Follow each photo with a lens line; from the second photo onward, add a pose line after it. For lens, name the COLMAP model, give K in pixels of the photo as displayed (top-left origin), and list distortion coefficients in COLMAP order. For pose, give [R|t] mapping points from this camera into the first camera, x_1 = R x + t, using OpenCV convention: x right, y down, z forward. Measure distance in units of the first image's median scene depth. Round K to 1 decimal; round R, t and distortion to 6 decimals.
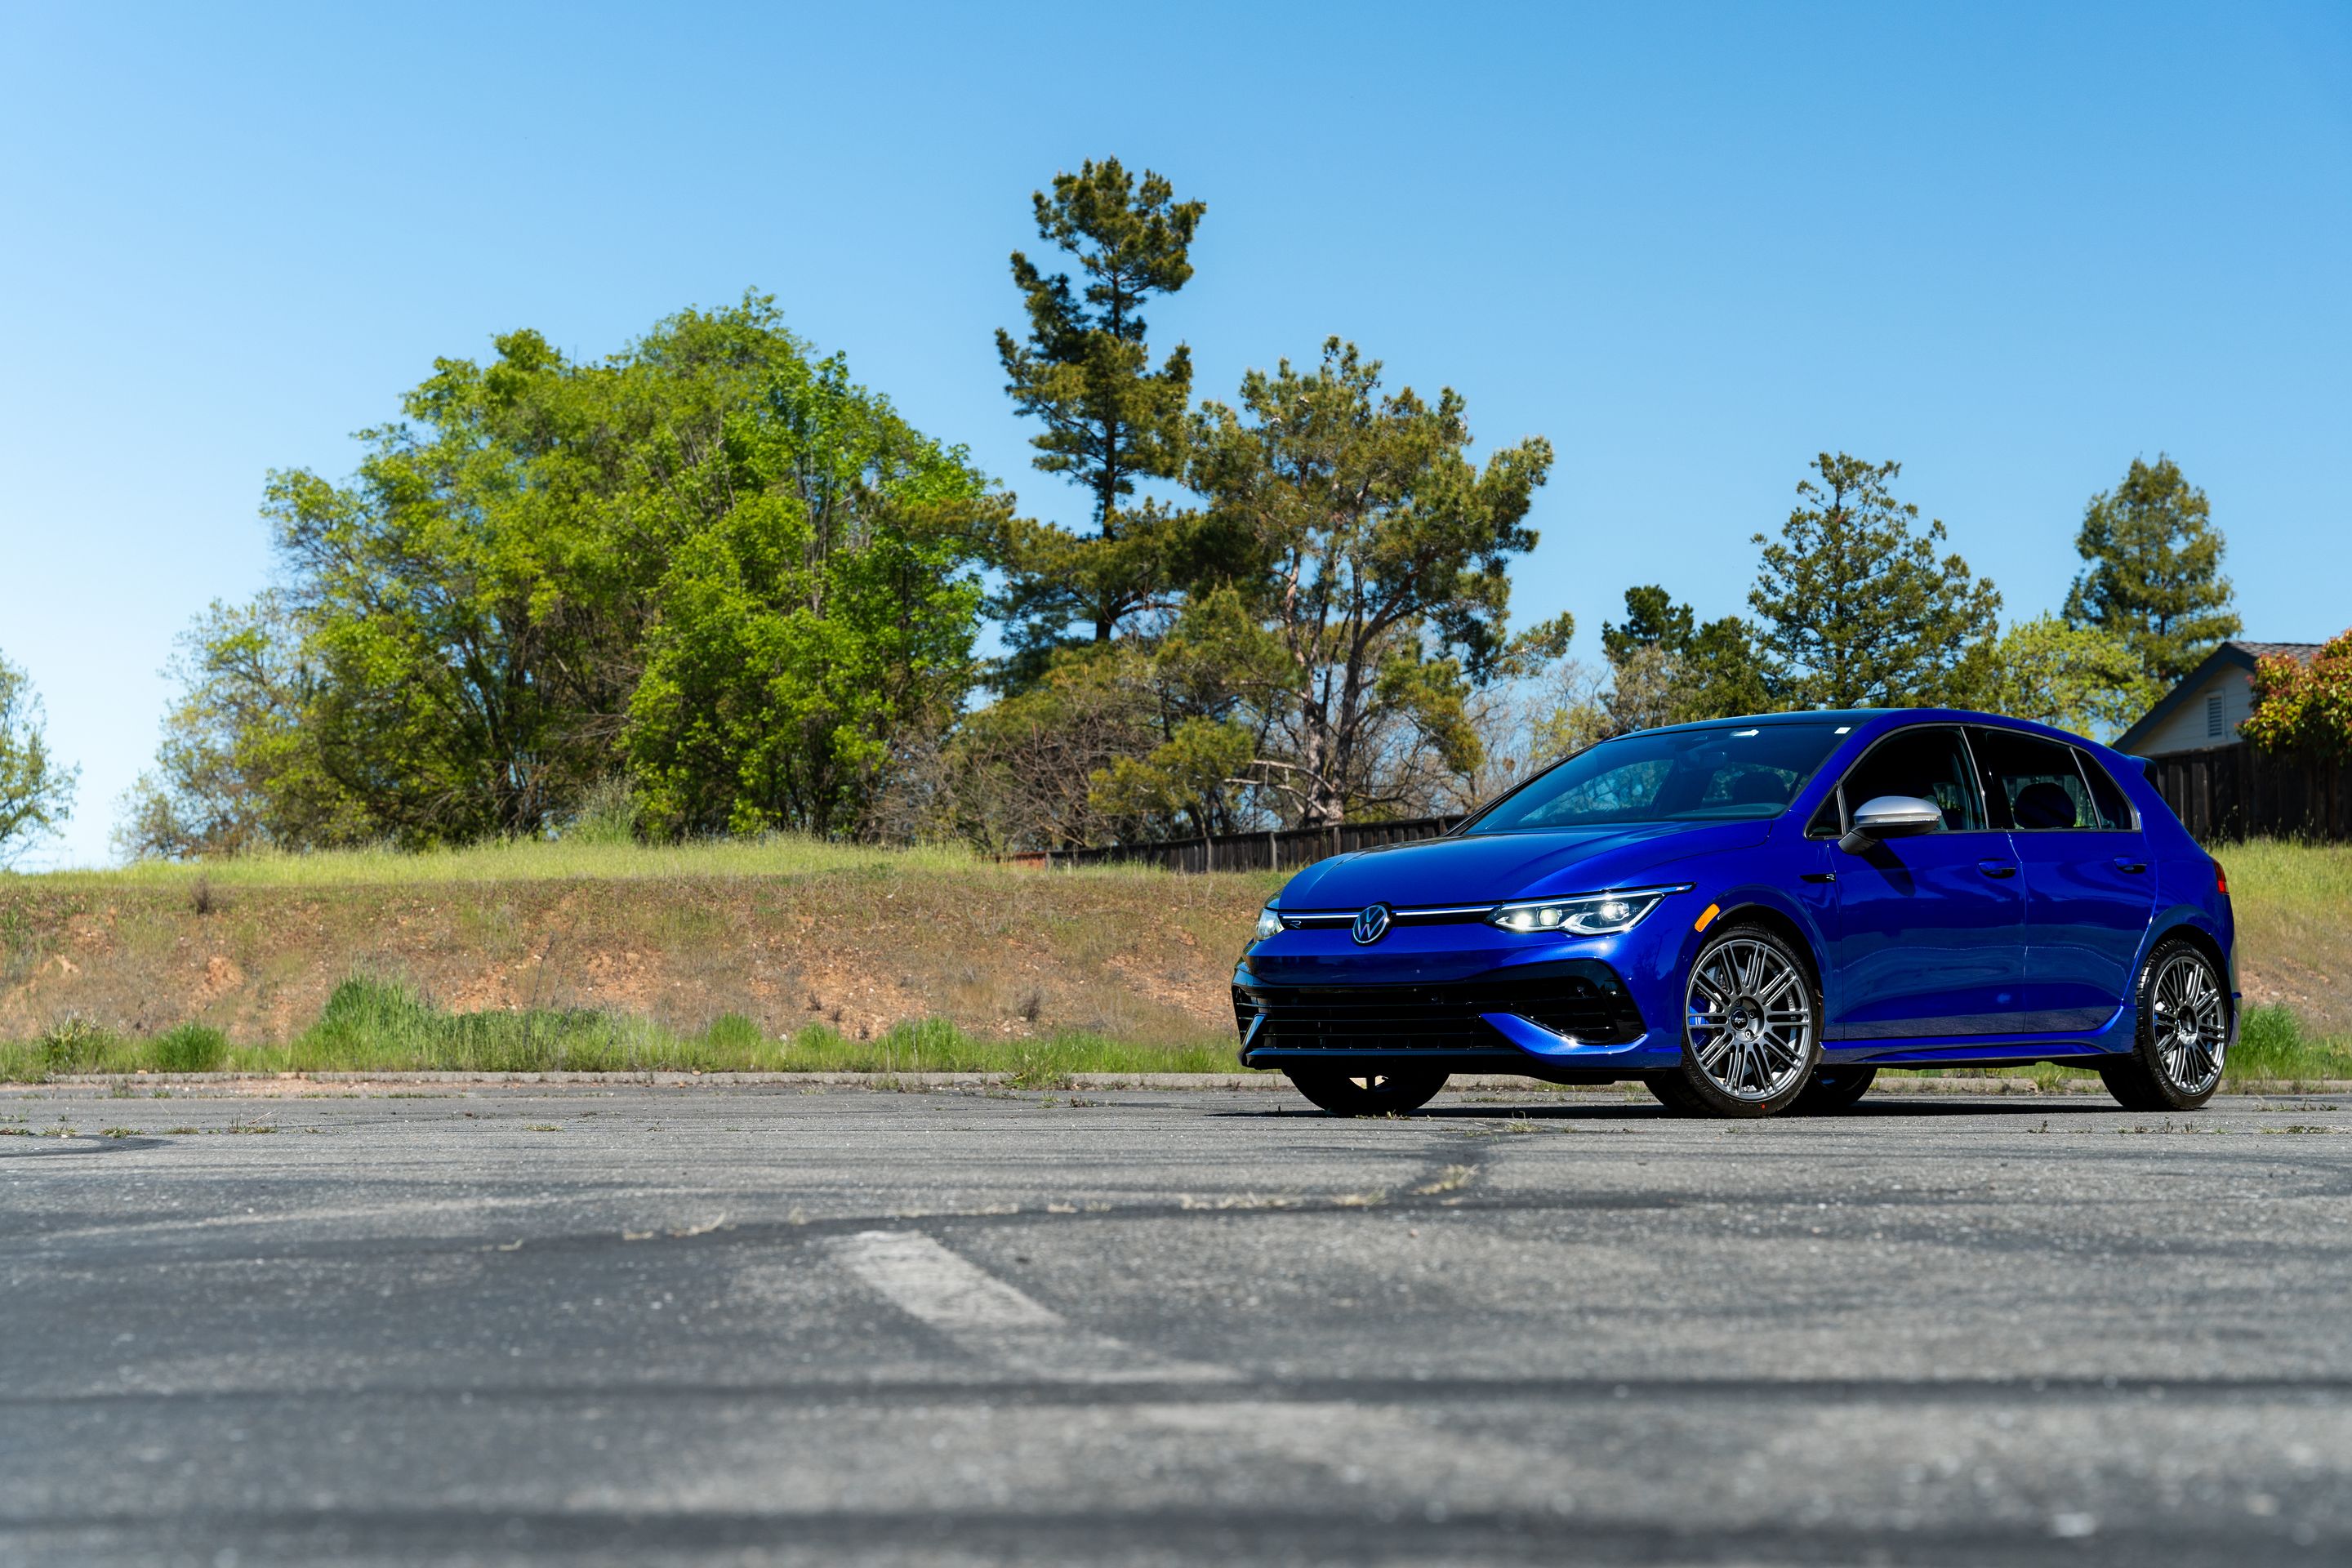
lens RADIAL K [[3818.9, 0, 1163.4], [0, 3818.9, 827.0], [0, 0, 1]] dist [0.057232, 0.268939]
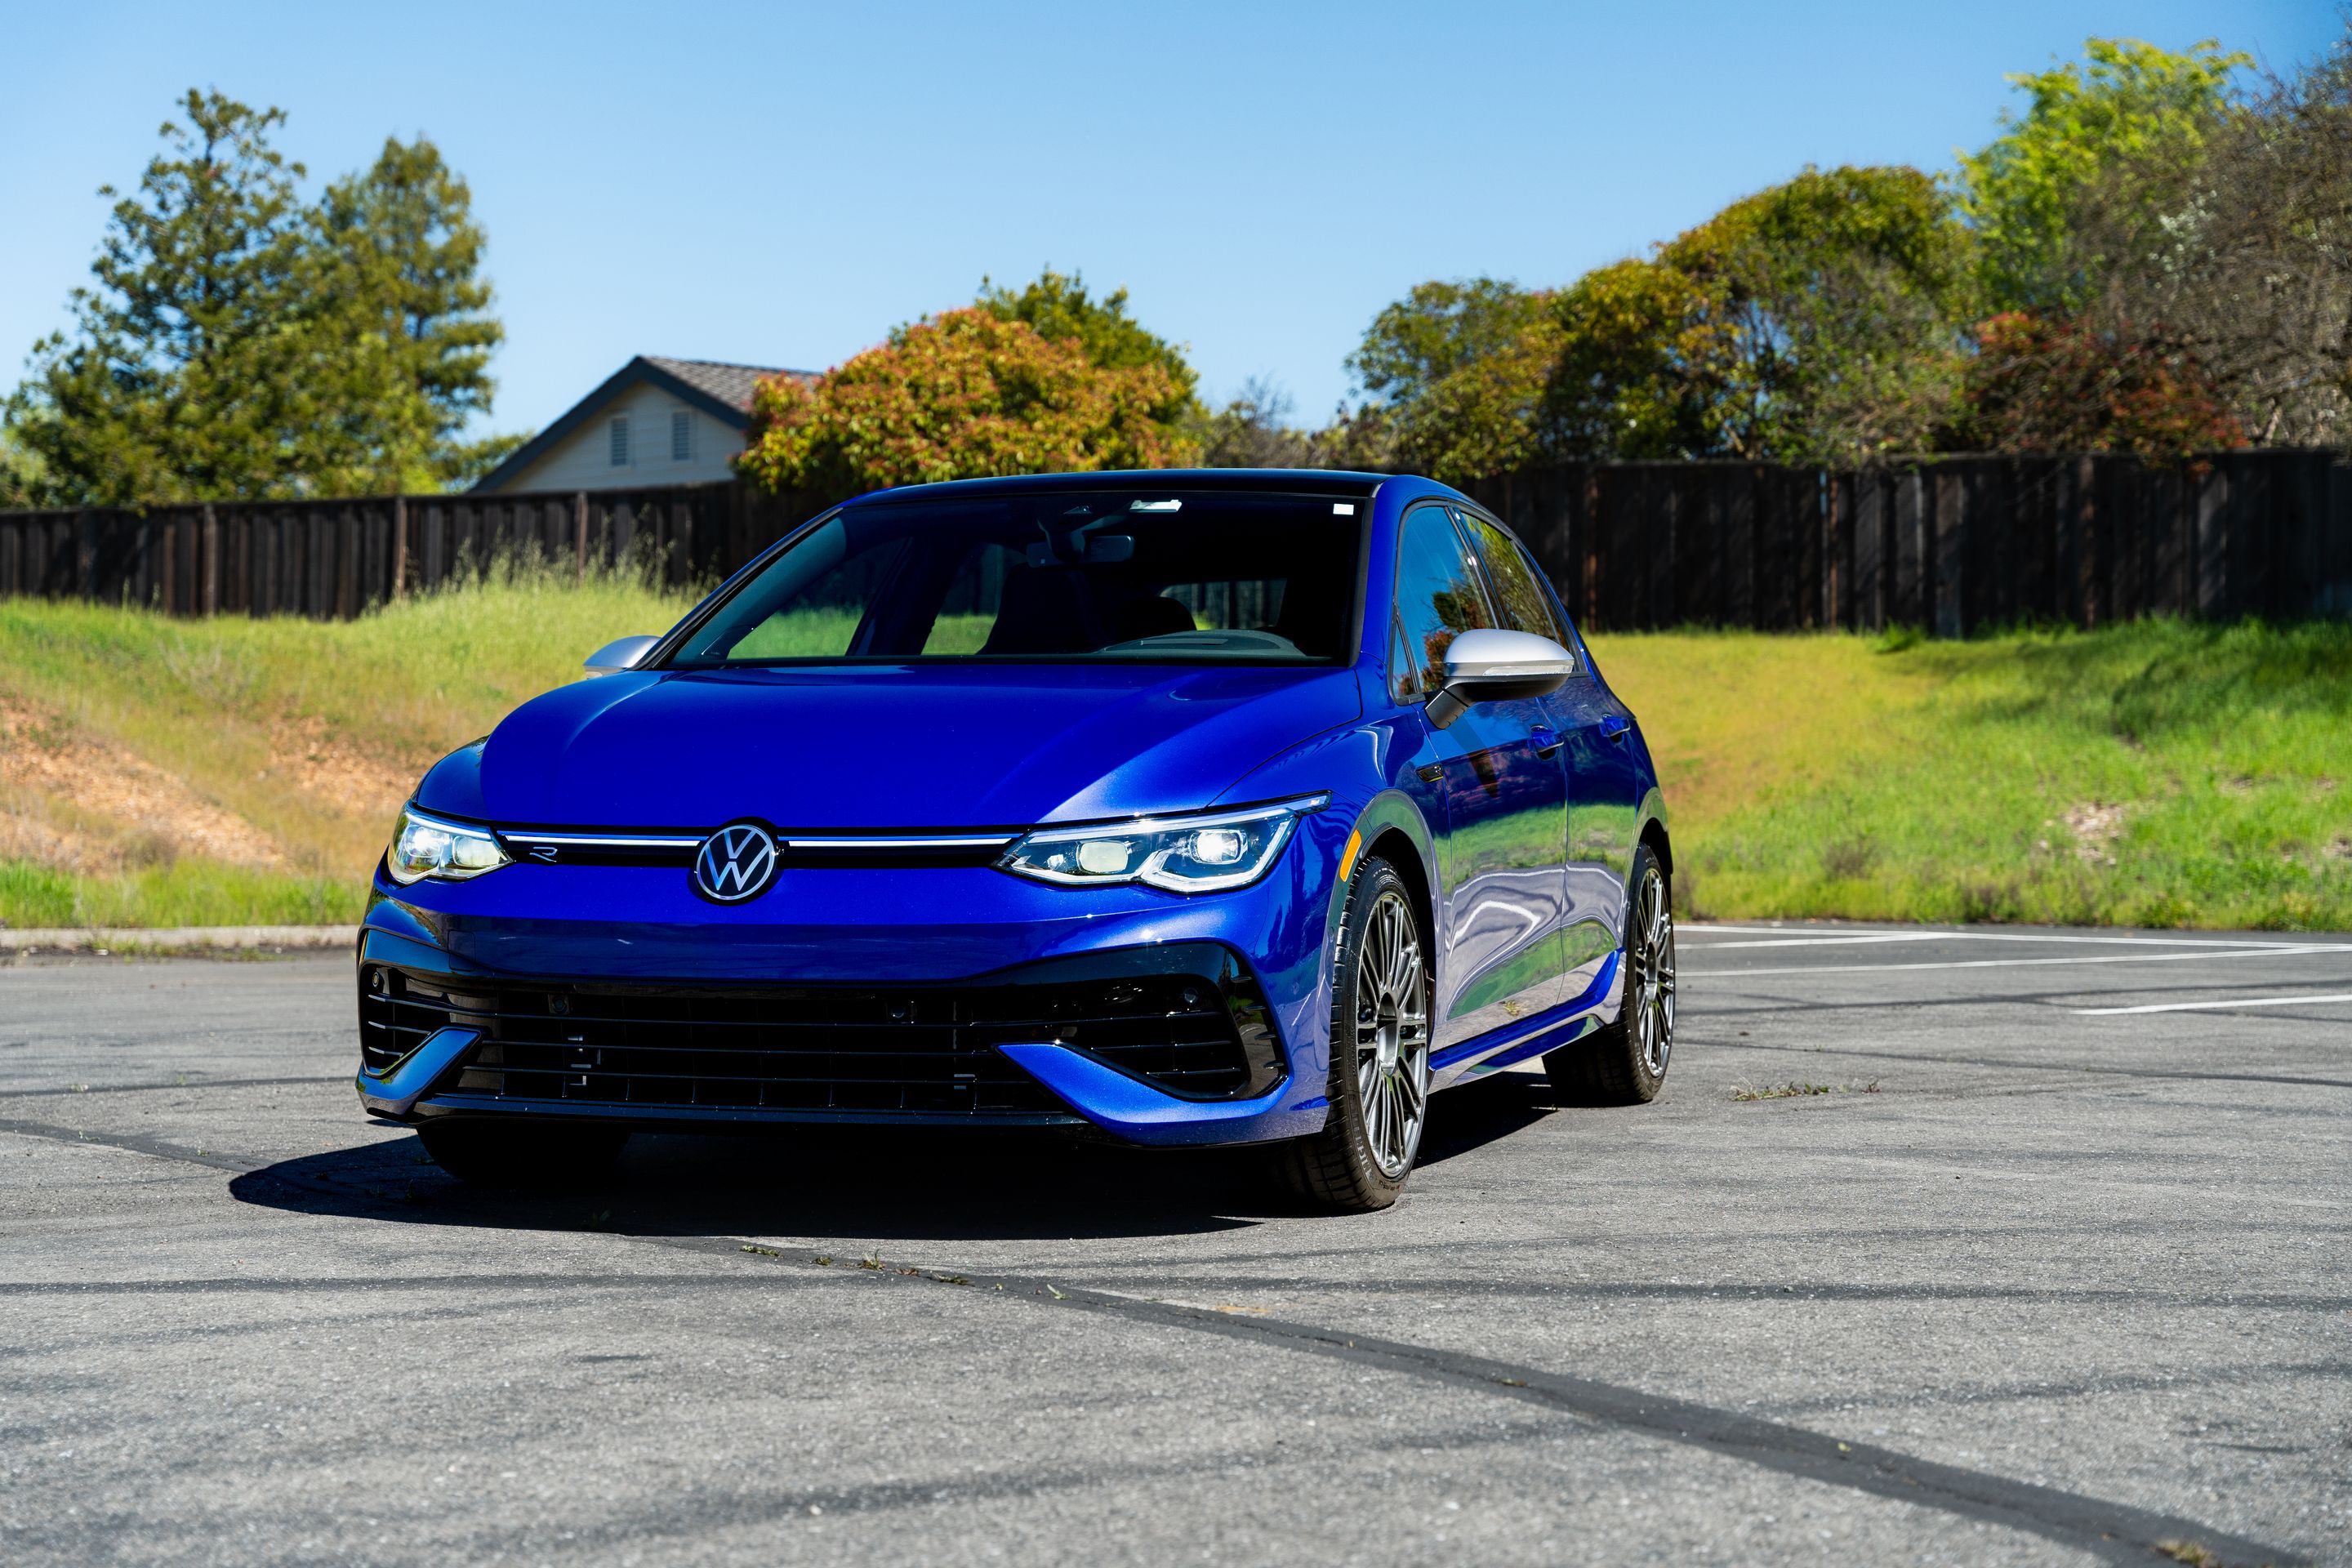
lens RADIAL K [[4078.5, 0, 1147.3], [0, 4078.5, 811.1], [0, 0, 1]] dist [0.082590, -0.022338]
pose [[0.889349, 0.003742, 0.457215, -0.036286], [-0.034493, 0.997666, 0.058930, -0.003888], [-0.455927, -0.068180, 0.887402, 0.118312]]
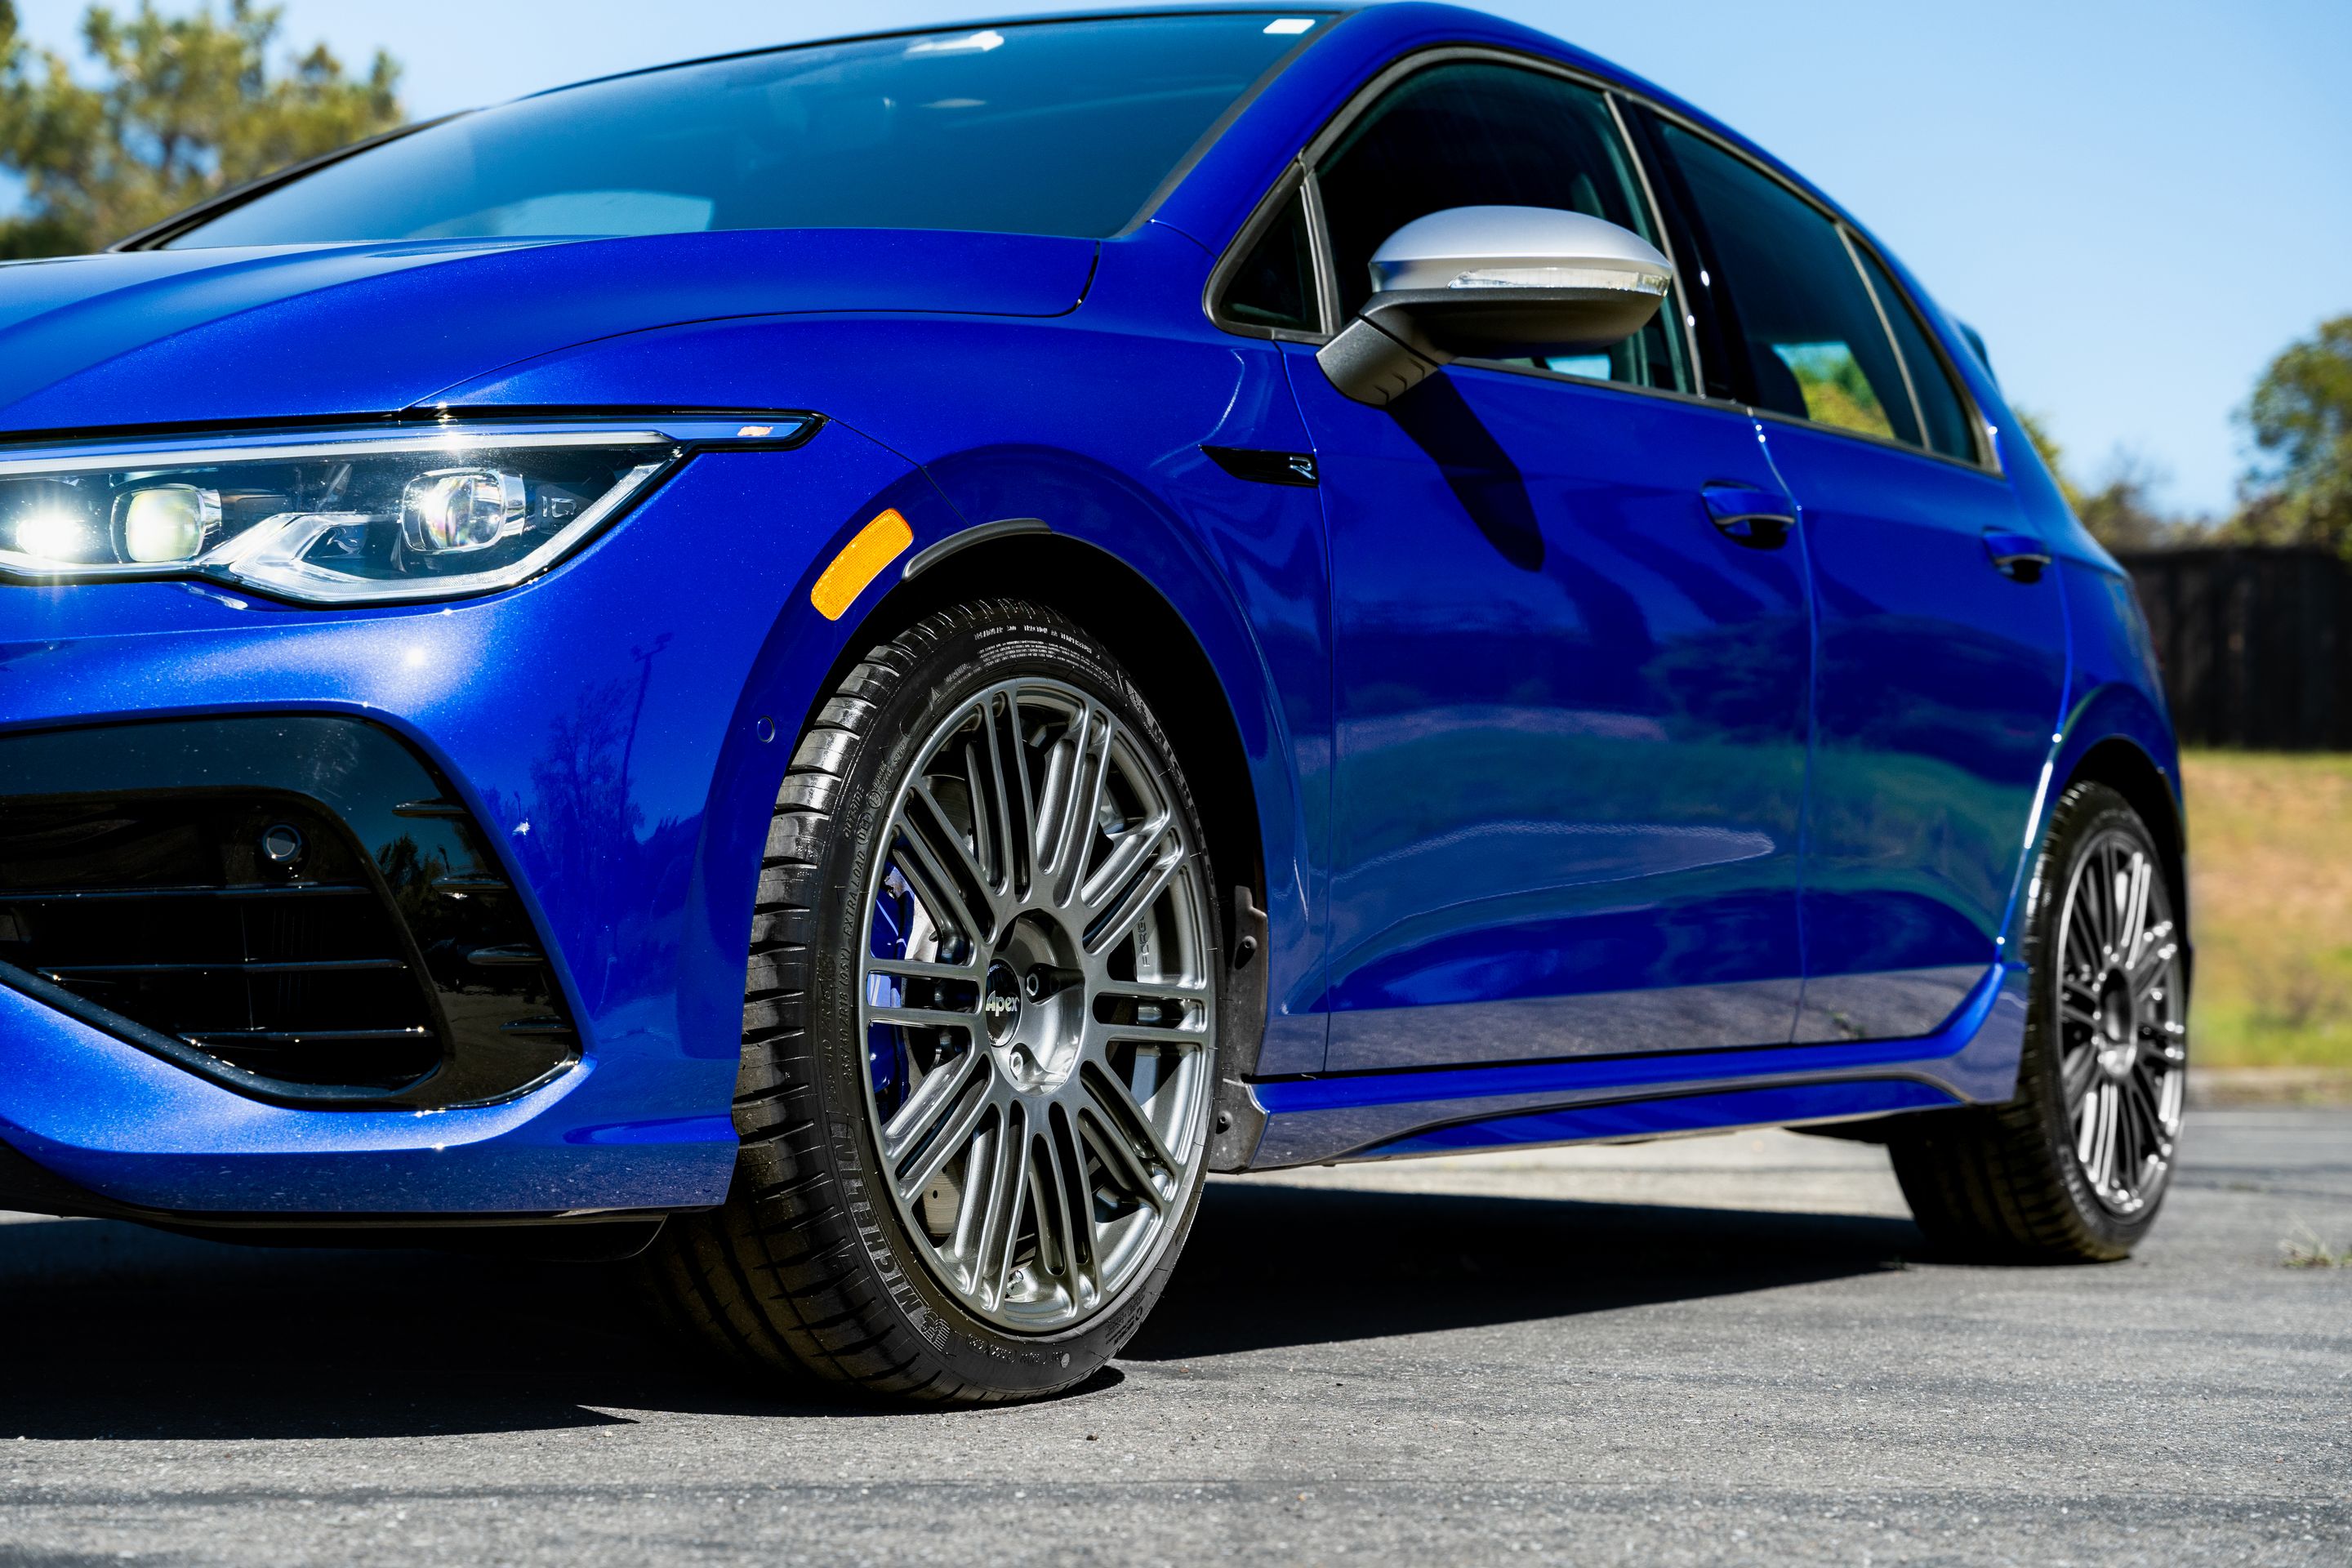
lens RADIAL K [[4383.8, 0, 1179.0], [0, 4383.8, 740.6], [0, 0, 1]] dist [0.025276, 0.201043]
pose [[0.968911, 0.035757, 0.244813, 0.022927], [-0.036709, 0.999326, -0.000673, 0.008149], [-0.244672, -0.008335, 0.969570, 0.175895]]
